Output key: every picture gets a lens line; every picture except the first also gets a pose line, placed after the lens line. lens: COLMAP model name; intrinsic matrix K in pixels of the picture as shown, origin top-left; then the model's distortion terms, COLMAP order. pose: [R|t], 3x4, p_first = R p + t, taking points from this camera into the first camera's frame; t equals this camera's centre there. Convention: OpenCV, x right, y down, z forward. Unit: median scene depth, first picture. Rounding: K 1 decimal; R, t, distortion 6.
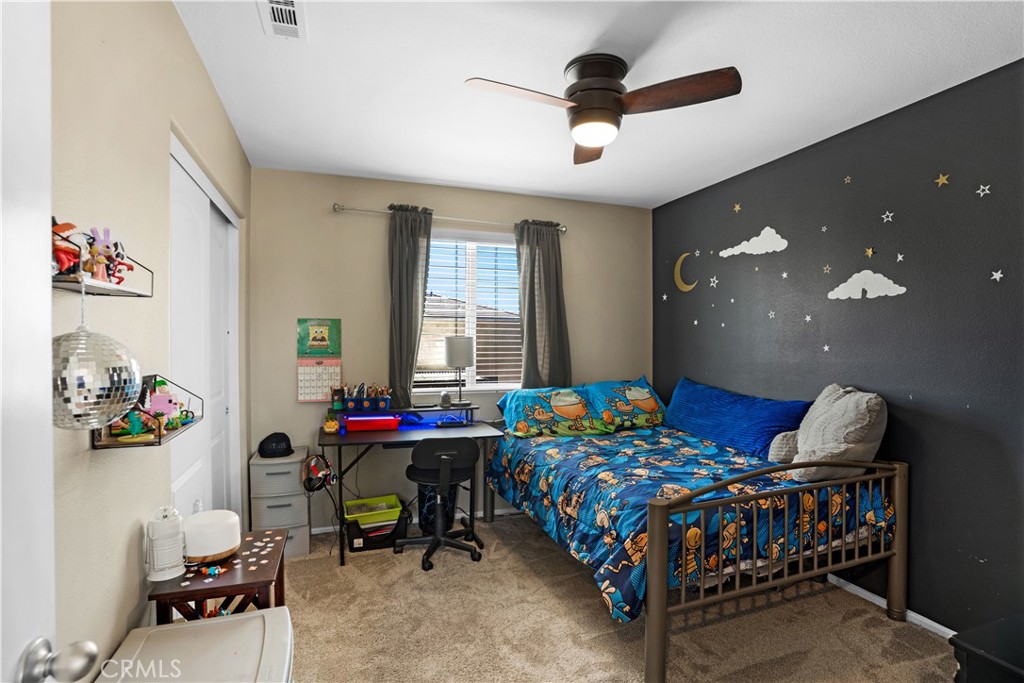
lens RADIAL K [[497.0, 0, 514.6], [0, 497.0, 339.3], [0, 0, 1]] dist [-0.057403, 0.009015]
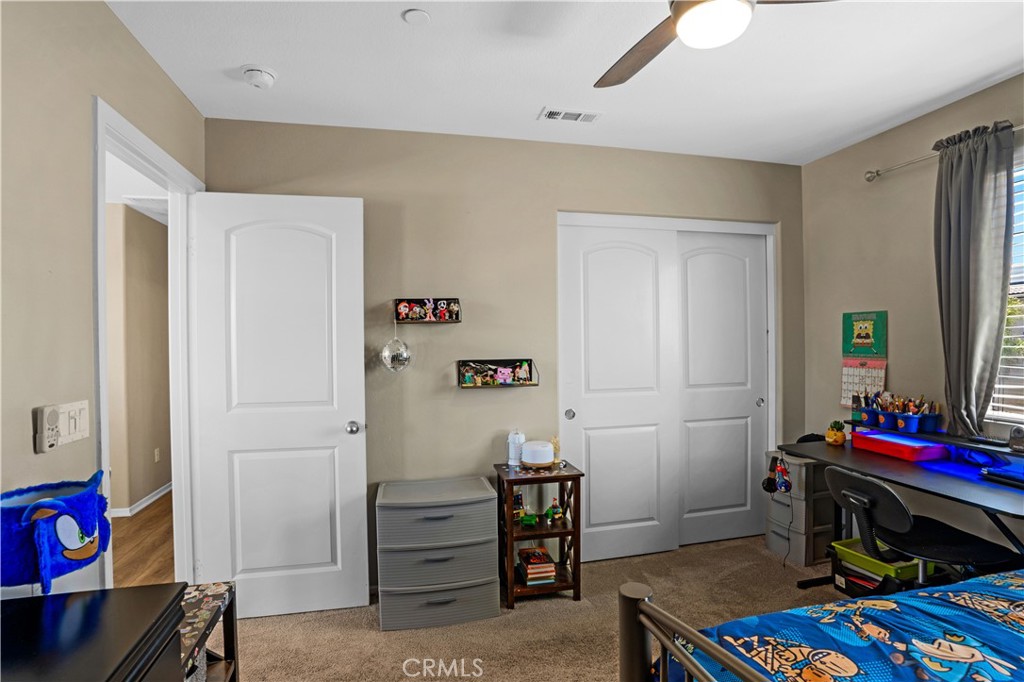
lens RADIAL K [[497.0, 0, 513.3], [0, 497.0, 340.1], [0, 0, 1]] dist [-0.057403, 0.009015]
pose [[-0.107160, 0.002383, -0.994239, 0.500857], [0.001739, 0.999996, 0.002209, 0.003932], [0.994240, -0.001492, -0.107164, 0.490014]]
